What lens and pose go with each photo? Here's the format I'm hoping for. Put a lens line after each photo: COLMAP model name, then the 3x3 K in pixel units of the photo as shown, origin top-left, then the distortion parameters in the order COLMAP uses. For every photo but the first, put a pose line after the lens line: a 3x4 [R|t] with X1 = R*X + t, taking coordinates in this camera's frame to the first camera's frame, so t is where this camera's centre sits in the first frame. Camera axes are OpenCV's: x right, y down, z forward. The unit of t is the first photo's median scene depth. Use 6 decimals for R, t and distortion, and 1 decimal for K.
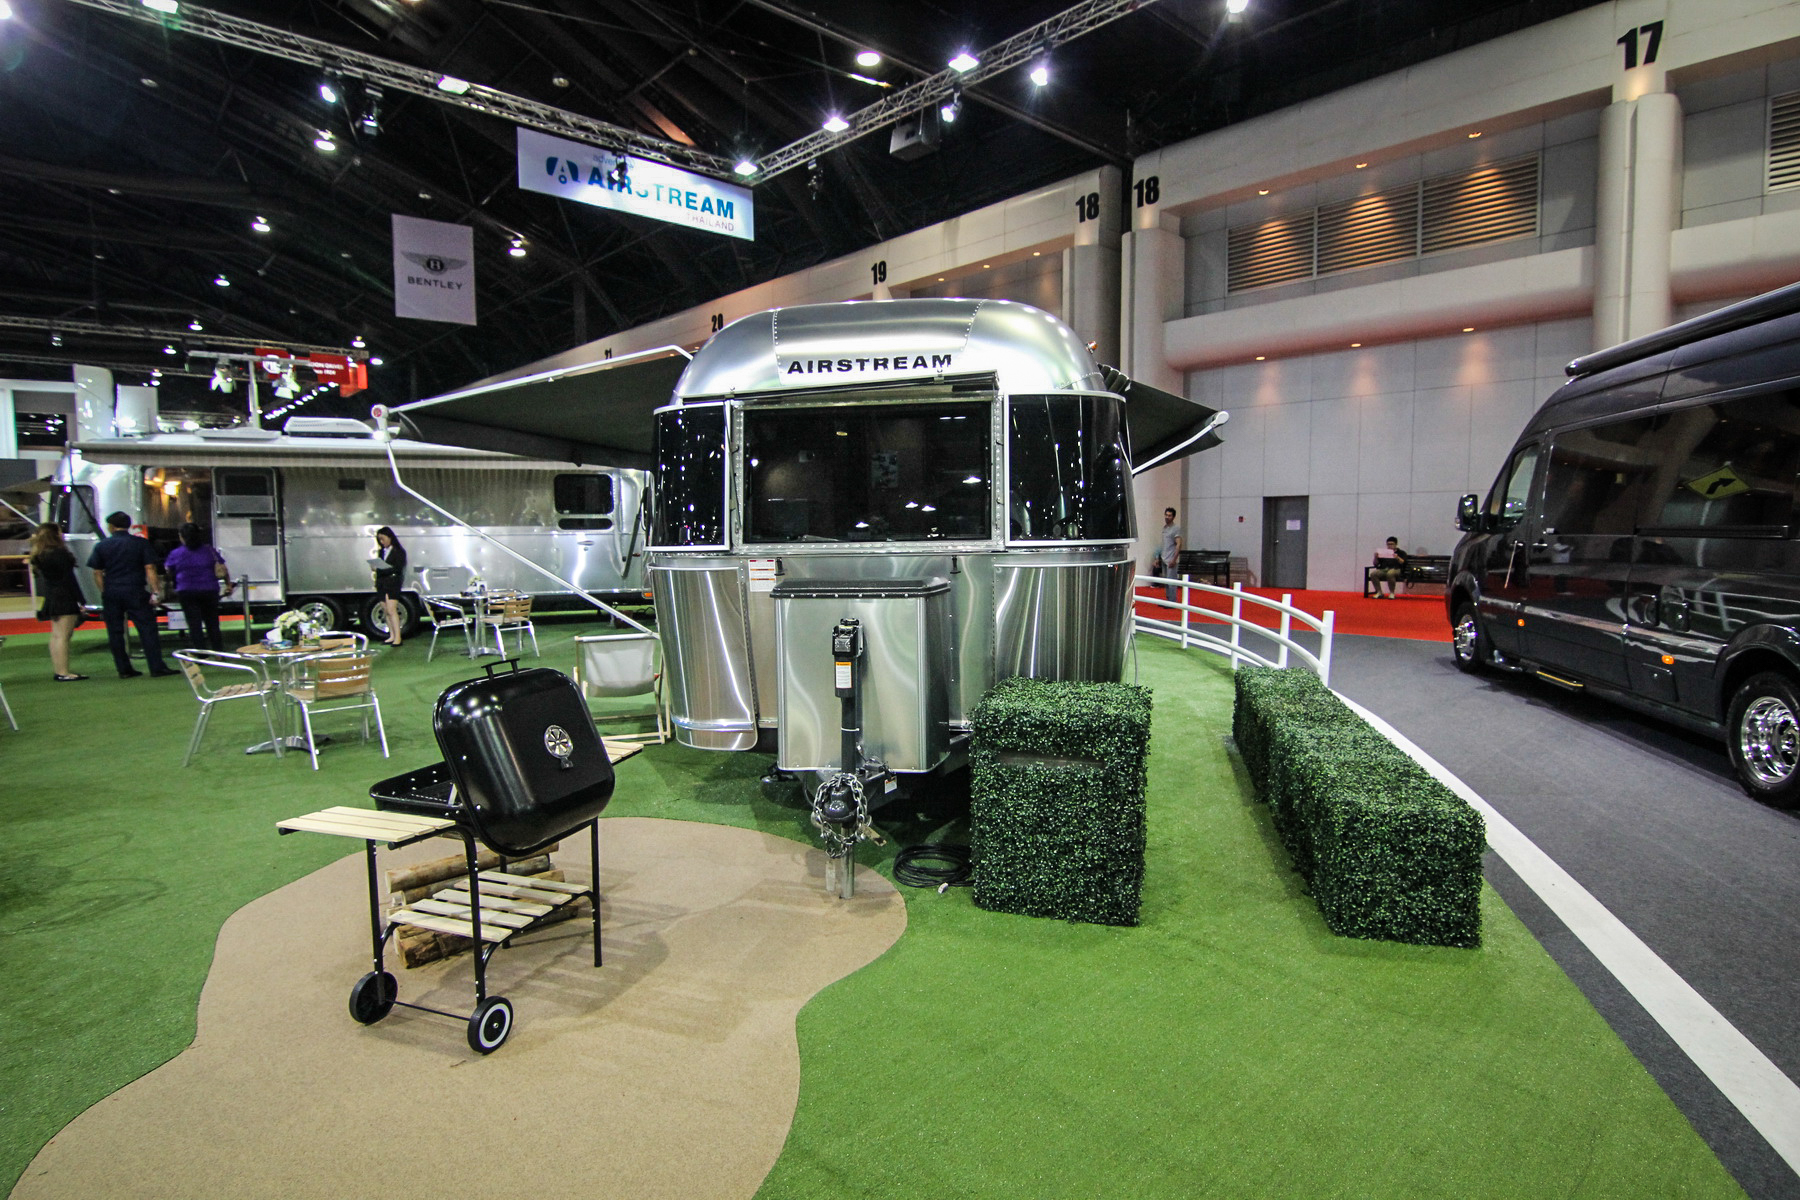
lens RADIAL K [[923.9, 0, 898.6], [0, 923.9, 602.2], [0, 0, 1]] dist [0.000488, -0.015315]
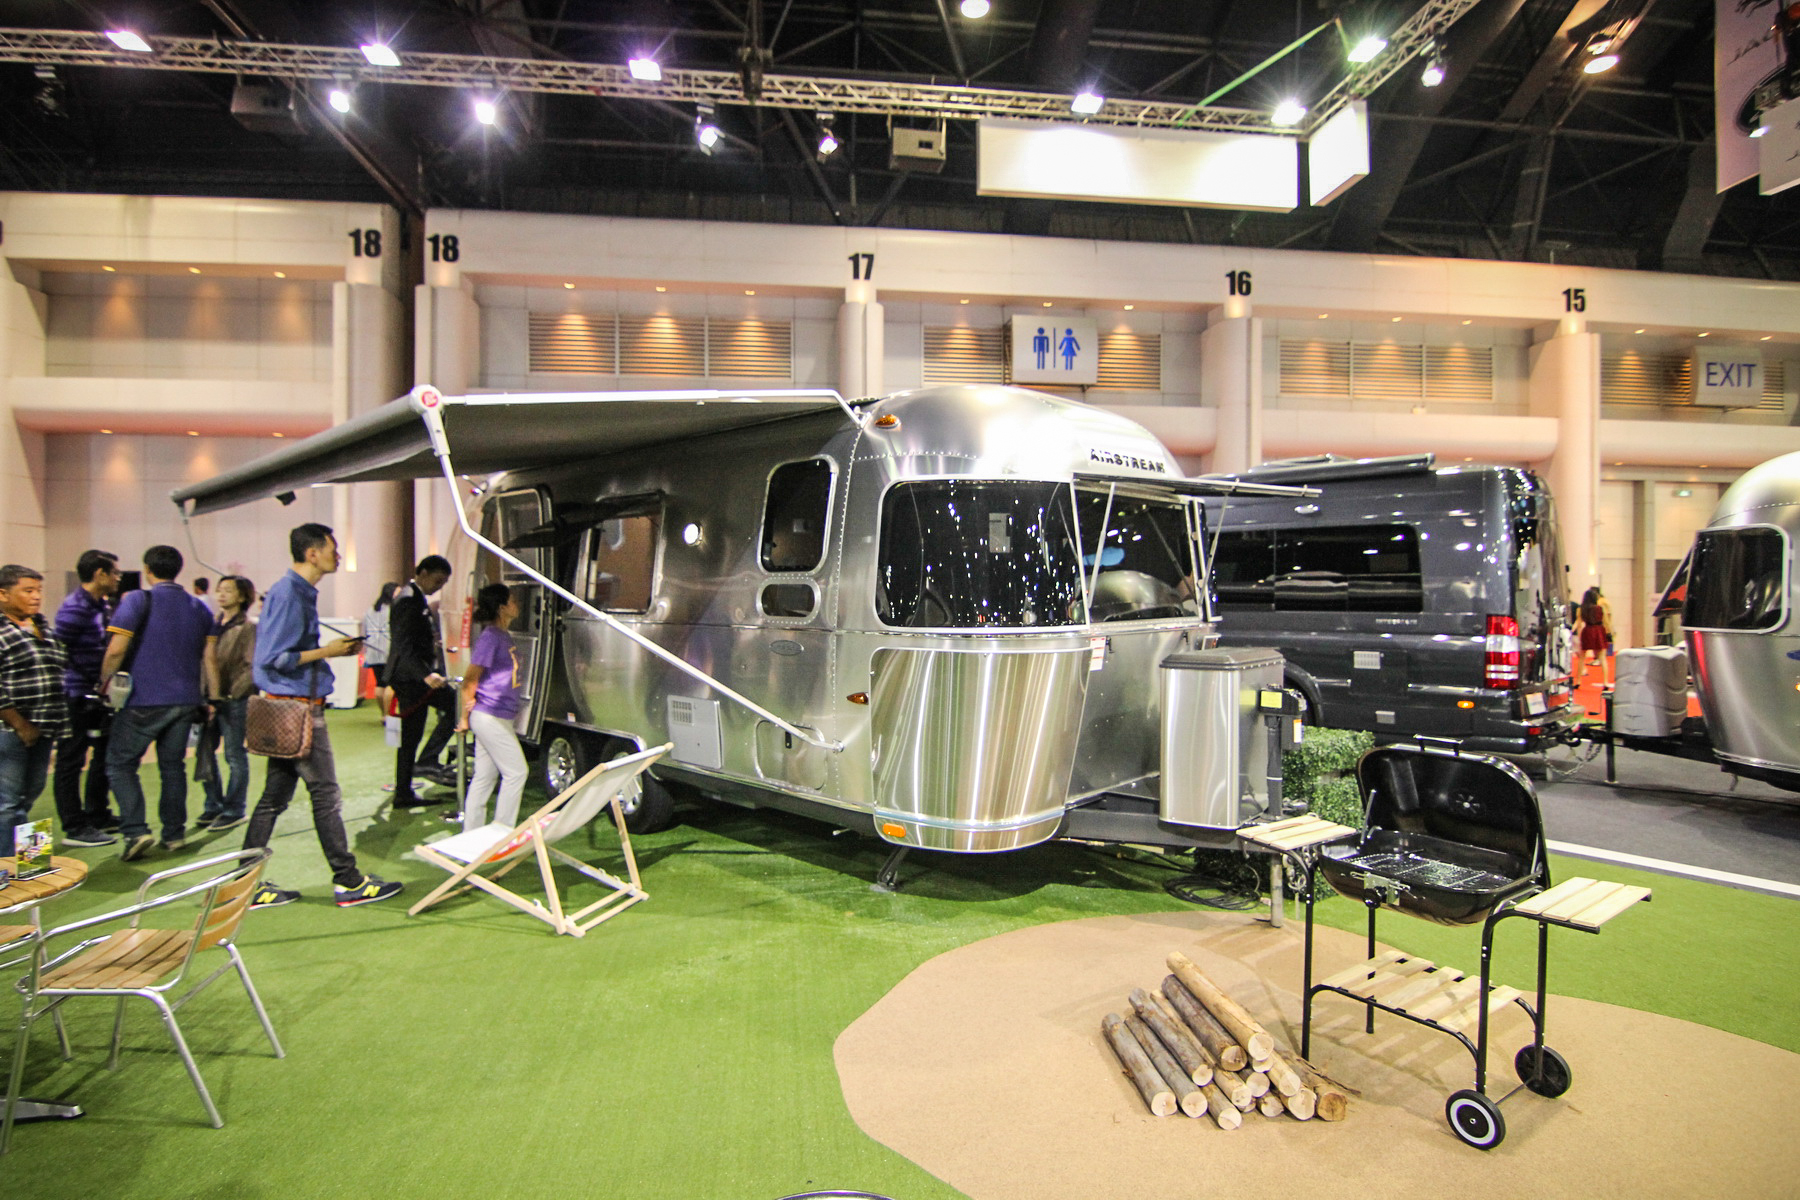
lens RADIAL K [[909.7, 0, 895.8], [0, 909.7, 600.6], [0, 0, 1]] dist [-0.002717, -0.012291]
pose [[0.582247, 0.001487, 0.813010, -0.243600], [0.065770, 0.996635, -0.048924, -0.012093], [-0.810347, 0.081957, 0.580190, 0.133951]]
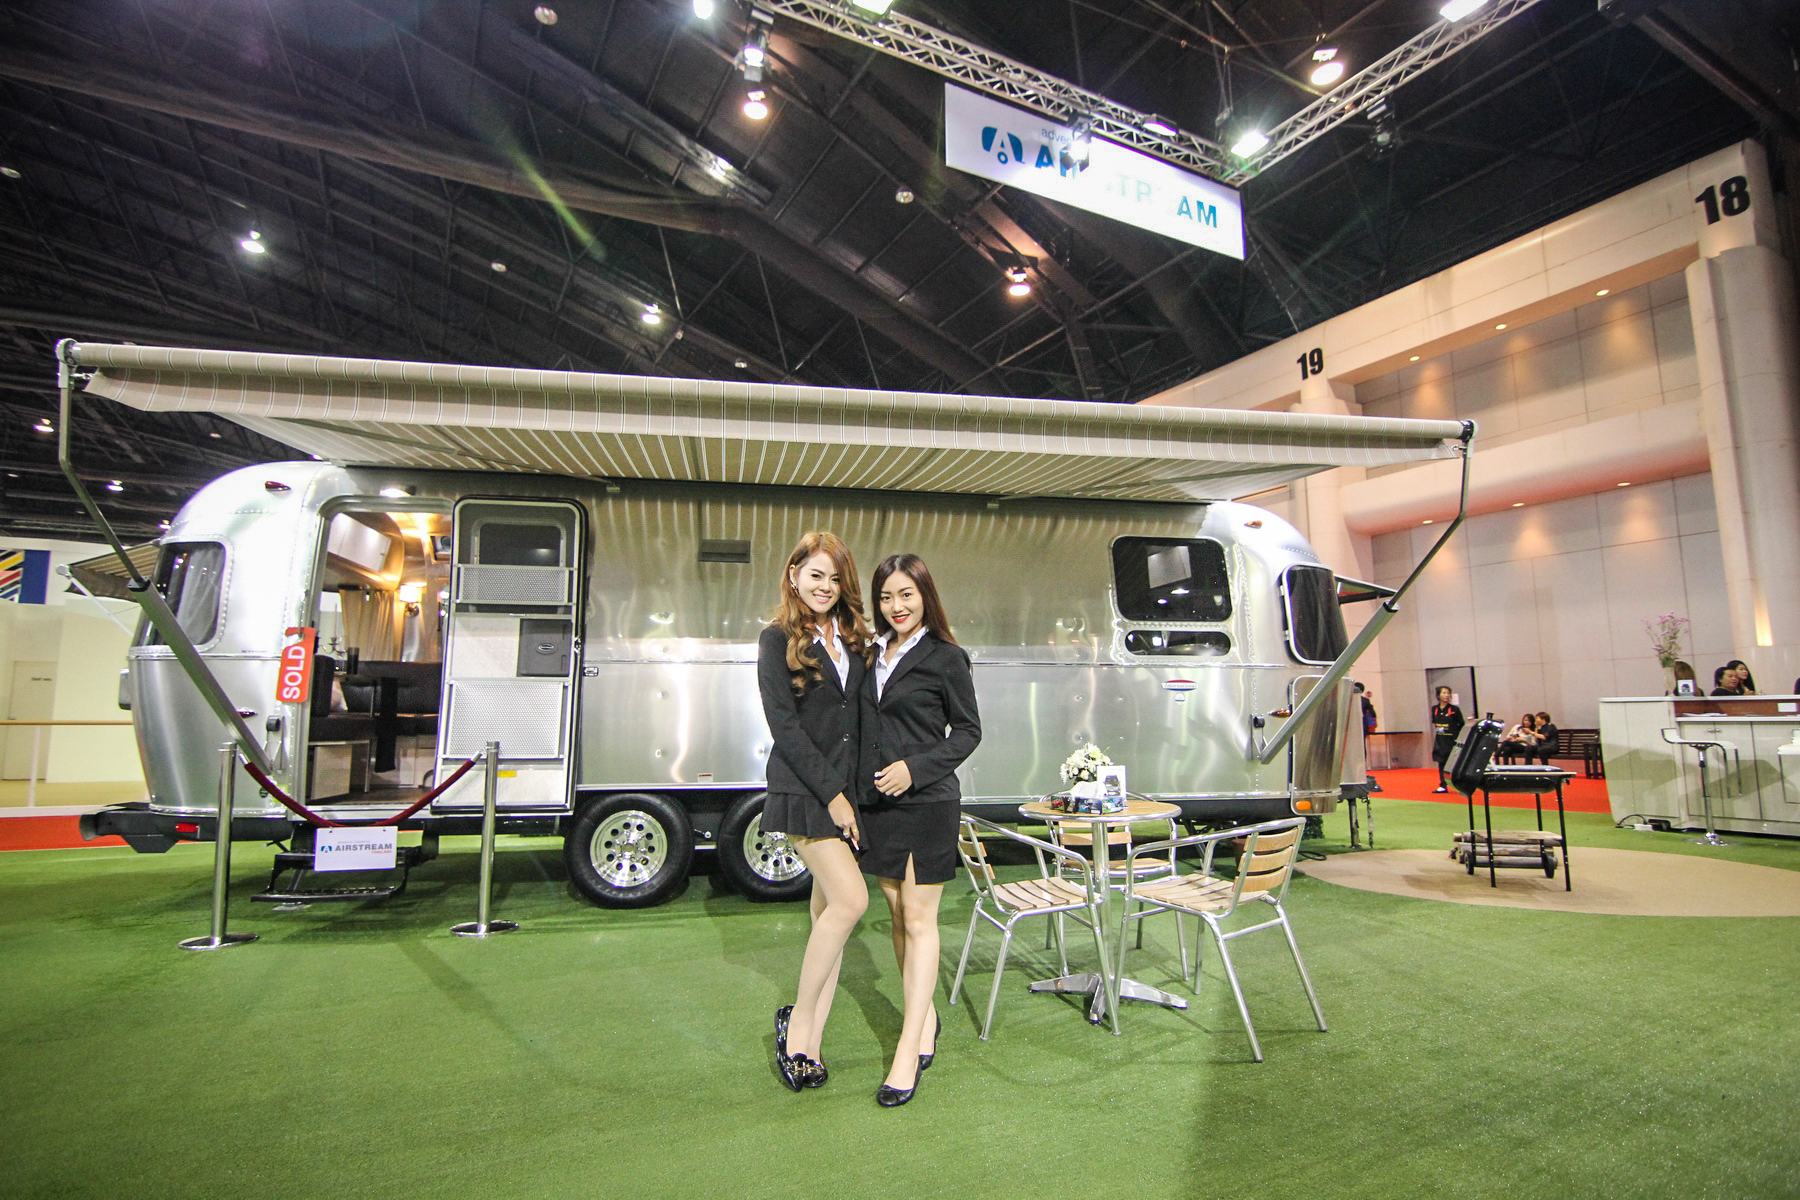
lens RADIAL K [[909.7, 0, 895.8], [0, 909.7, 600.6], [0, 0, 1]] dist [-0.002717, -0.012291]
pose [[0.968460, -0.029409, -0.247429, -0.253169], [-0.024149, 0.977258, -0.210676, -0.005744], [0.247998, 0.210006, 0.945724, 0.378935]]
